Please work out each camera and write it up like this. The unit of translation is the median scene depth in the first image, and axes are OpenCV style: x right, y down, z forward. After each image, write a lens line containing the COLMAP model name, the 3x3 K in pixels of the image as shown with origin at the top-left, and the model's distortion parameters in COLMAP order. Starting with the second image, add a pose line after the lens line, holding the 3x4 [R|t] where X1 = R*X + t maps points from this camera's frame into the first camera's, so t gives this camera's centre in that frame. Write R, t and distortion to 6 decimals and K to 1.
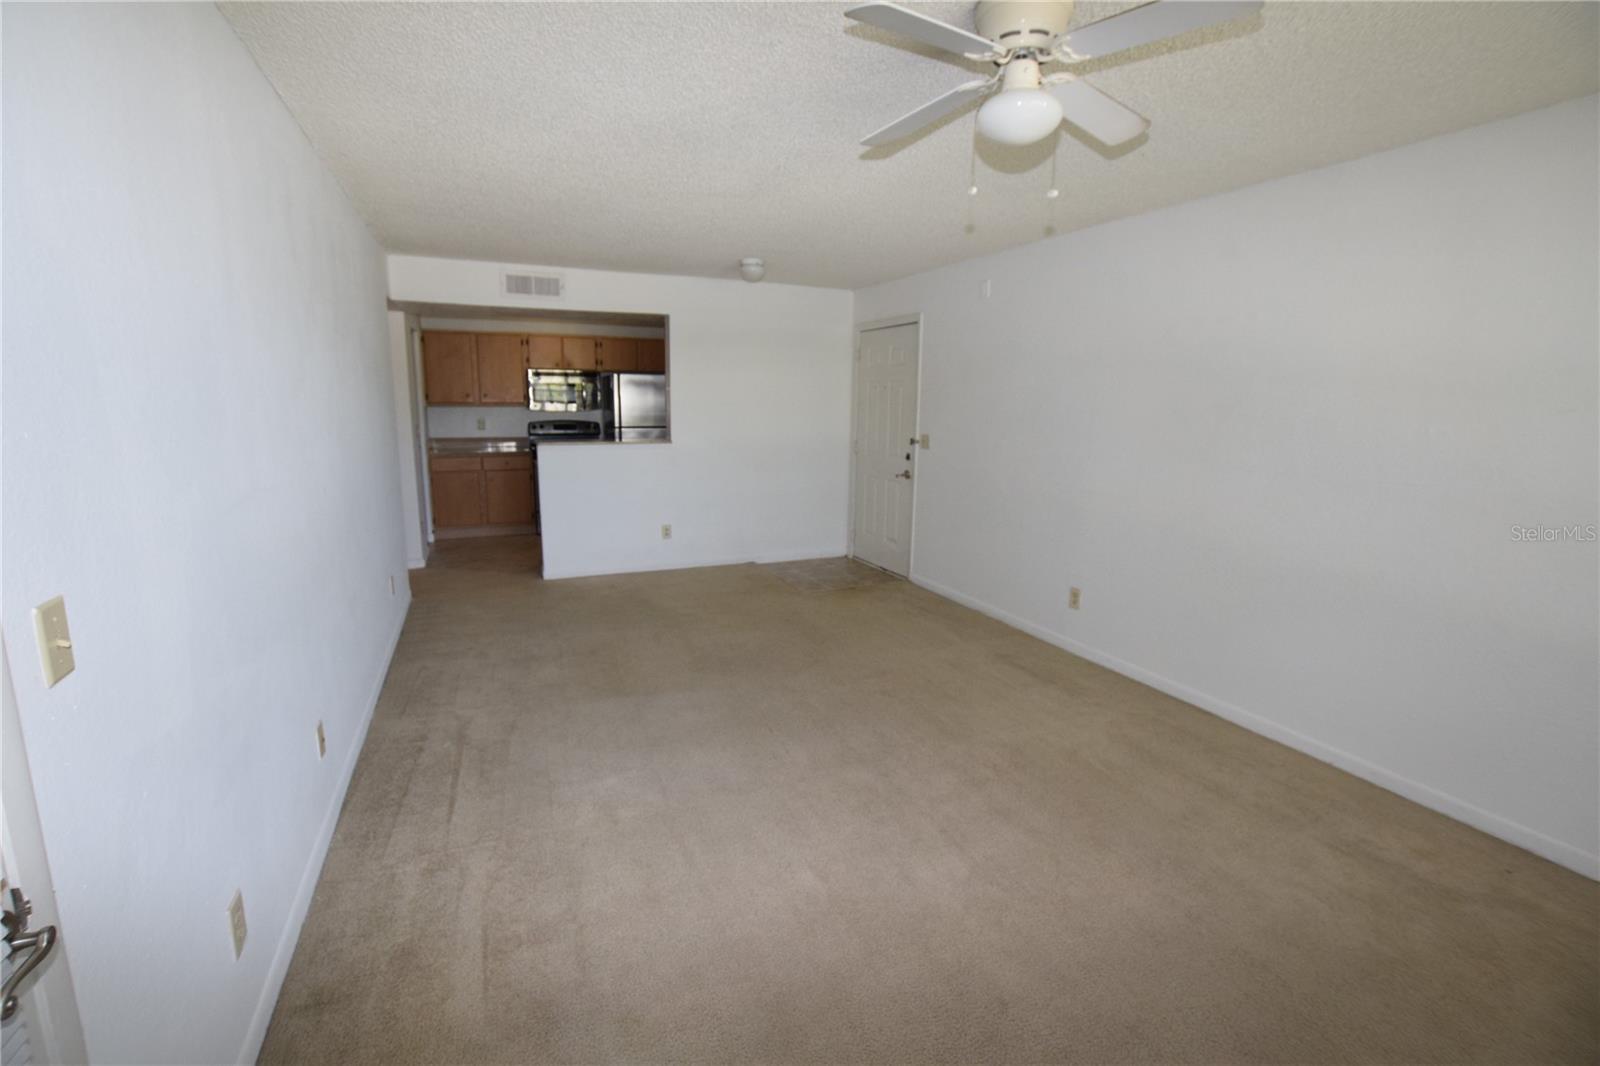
lens RADIAL K [[705.8, 0, 785.9], [0, 705.8, 530.7], [0, 0, 1]] dist [-0.025875, 0.000534]
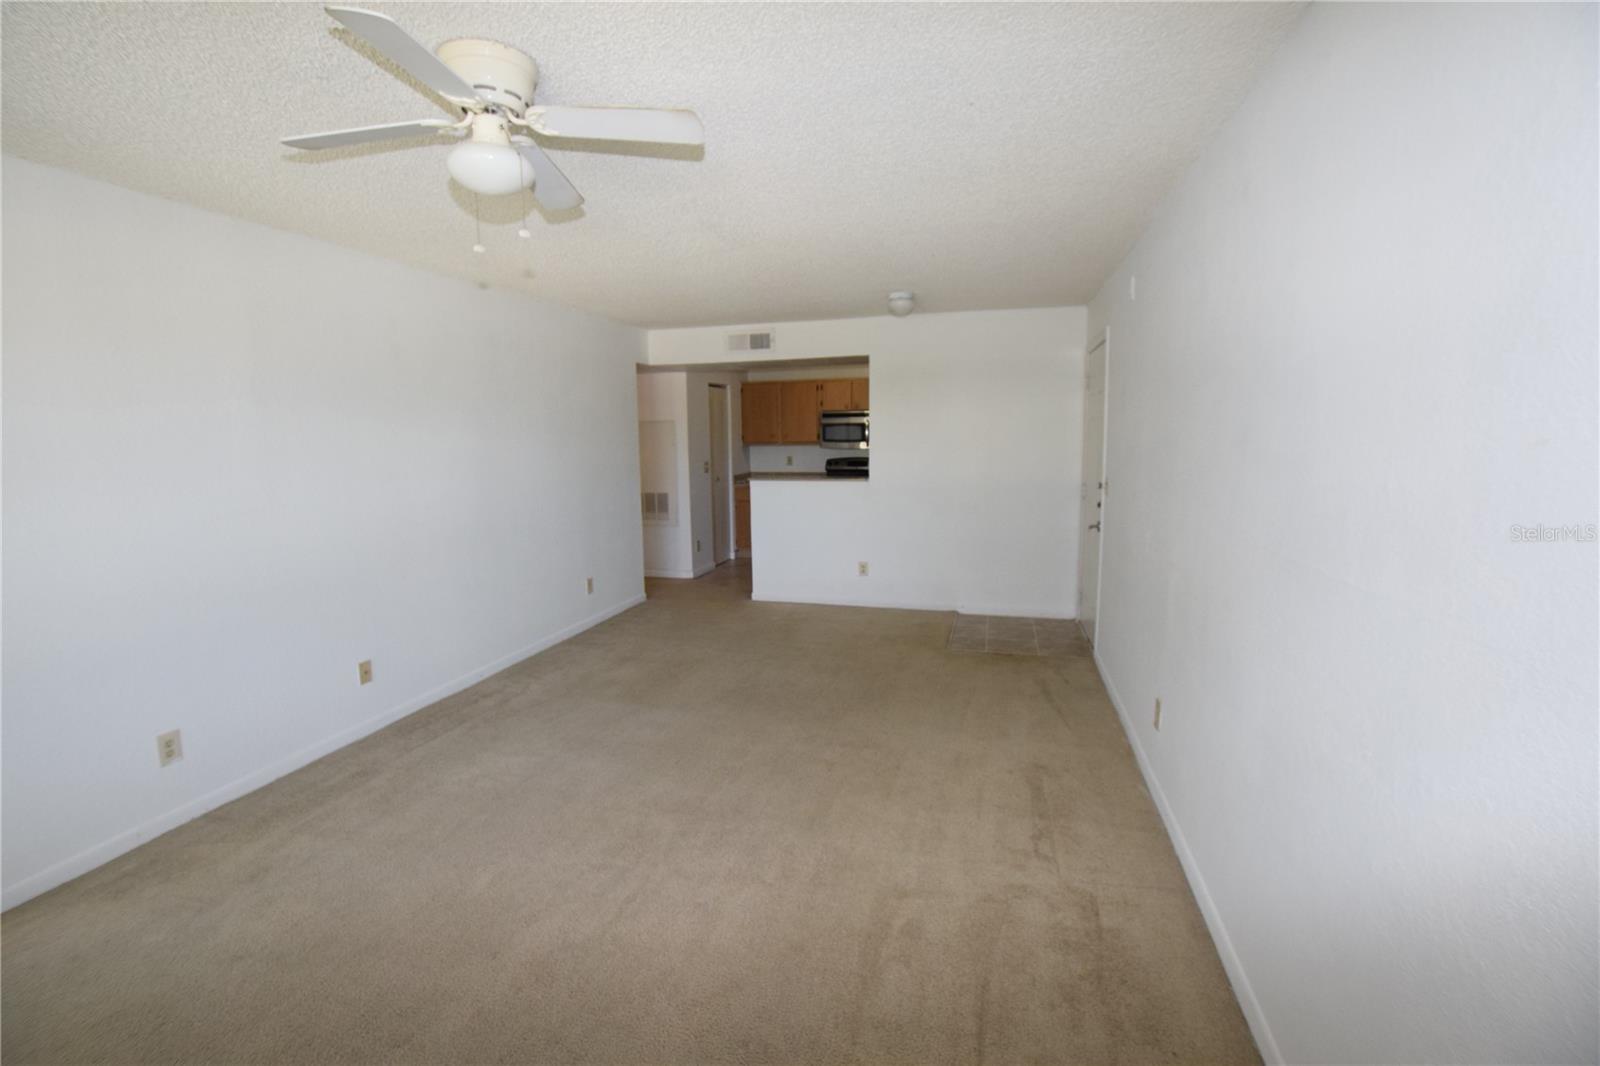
lens RADIAL K [[705.8, 0, 785.9], [0, 705.8, 530.7], [0, 0, 1]] dist [-0.025875, 0.000534]
pose [[0.769904, 0.064132, -0.634929, 0.409963], [-0.094144, 0.995466, -0.013608, -0.030262], [0.631177, 0.070252, 0.772451, 0.158899]]
